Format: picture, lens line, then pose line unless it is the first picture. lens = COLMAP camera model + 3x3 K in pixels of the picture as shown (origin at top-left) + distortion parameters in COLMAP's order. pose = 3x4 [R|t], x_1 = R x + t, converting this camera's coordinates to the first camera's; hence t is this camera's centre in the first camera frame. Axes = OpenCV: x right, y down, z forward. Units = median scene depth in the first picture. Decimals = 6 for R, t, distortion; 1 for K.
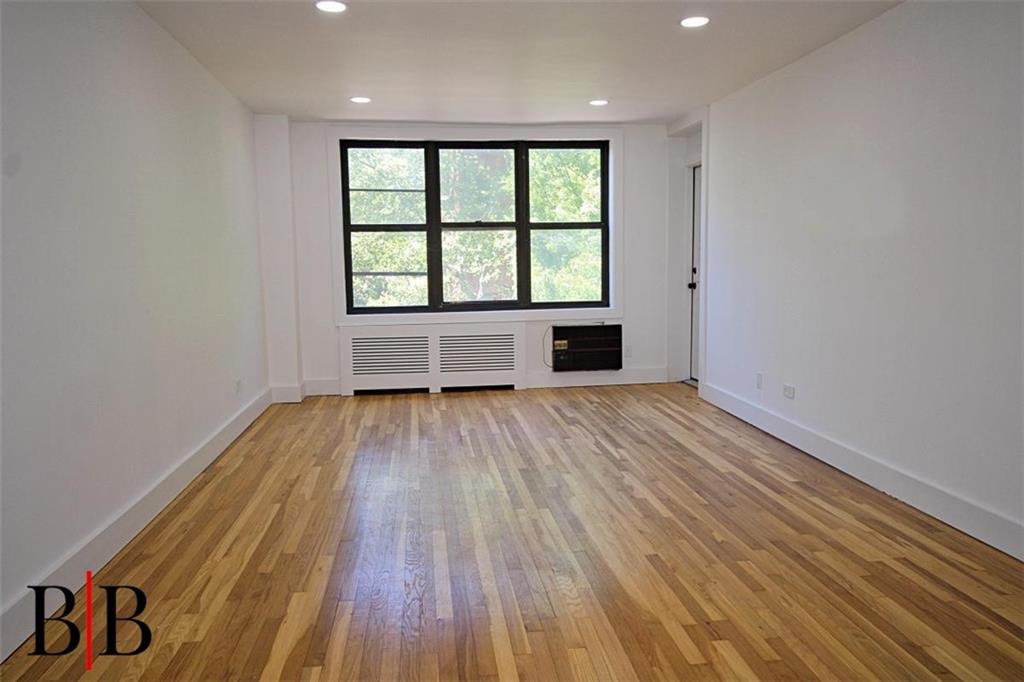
lens RADIAL K [[742.6, 0, 525.0], [0, 742.6, 342.2], [0, 0, 1]] dist [0.000514, -0.000461]
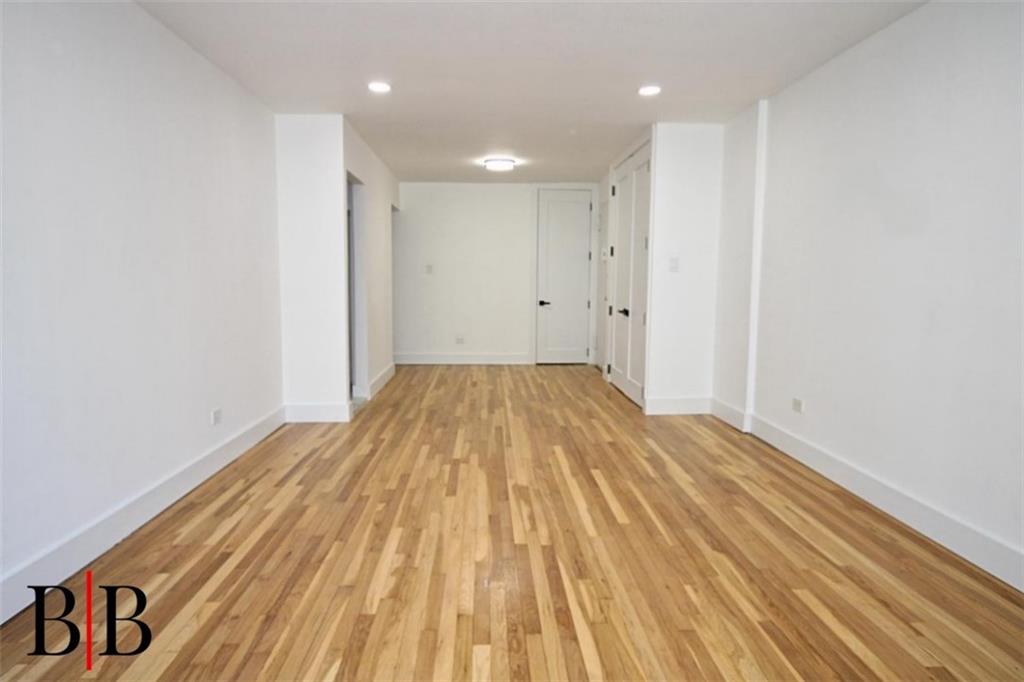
lens RADIAL K [[674.1, 0, 512.0], [0, 674.1, 341.0], [0, 0, 1]] dist [0.001403, 0.000299]
pose [[-0.995615, -0.003629, 0.093477, -0.024681], [0.014993, 0.980141, 0.197737, -0.108865], [-0.092338, 0.198271, -0.975788, 1.054966]]
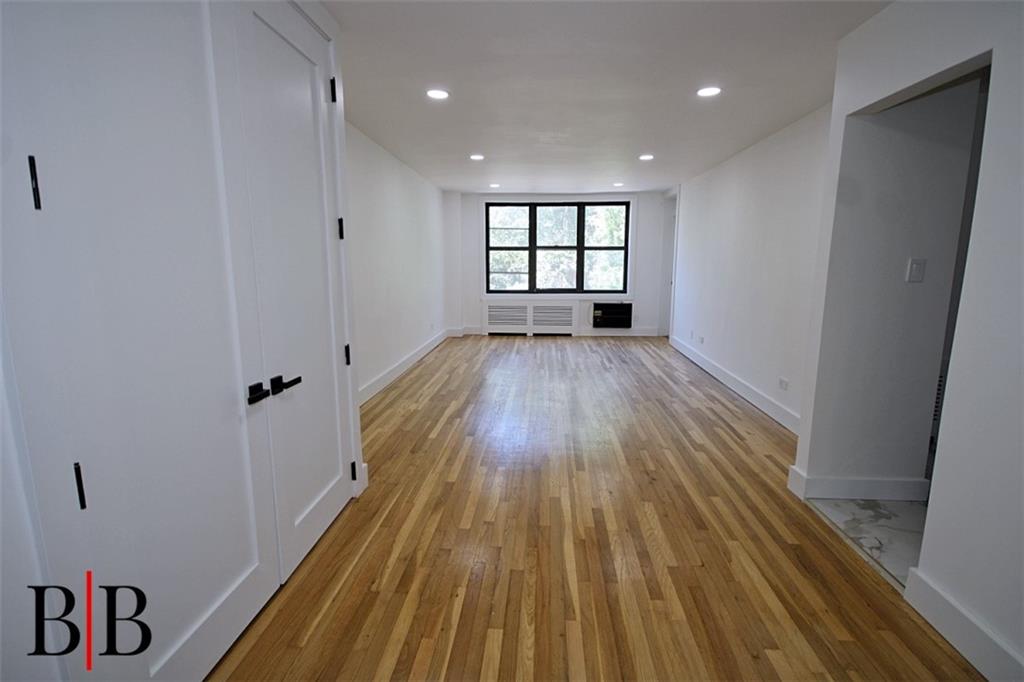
lens RADIAL K [[488.2, 0, 526.1], [0, 488.2, 340.7], [0, 0, 1]] dist [-0.000529, 0.000242]
pose [[0.984155, 0.044826, -0.171548, 0.099396], [-0.035516, 0.997744, 0.056961, 0.010413], [0.173714, -0.049966, 0.983528, -0.276019]]
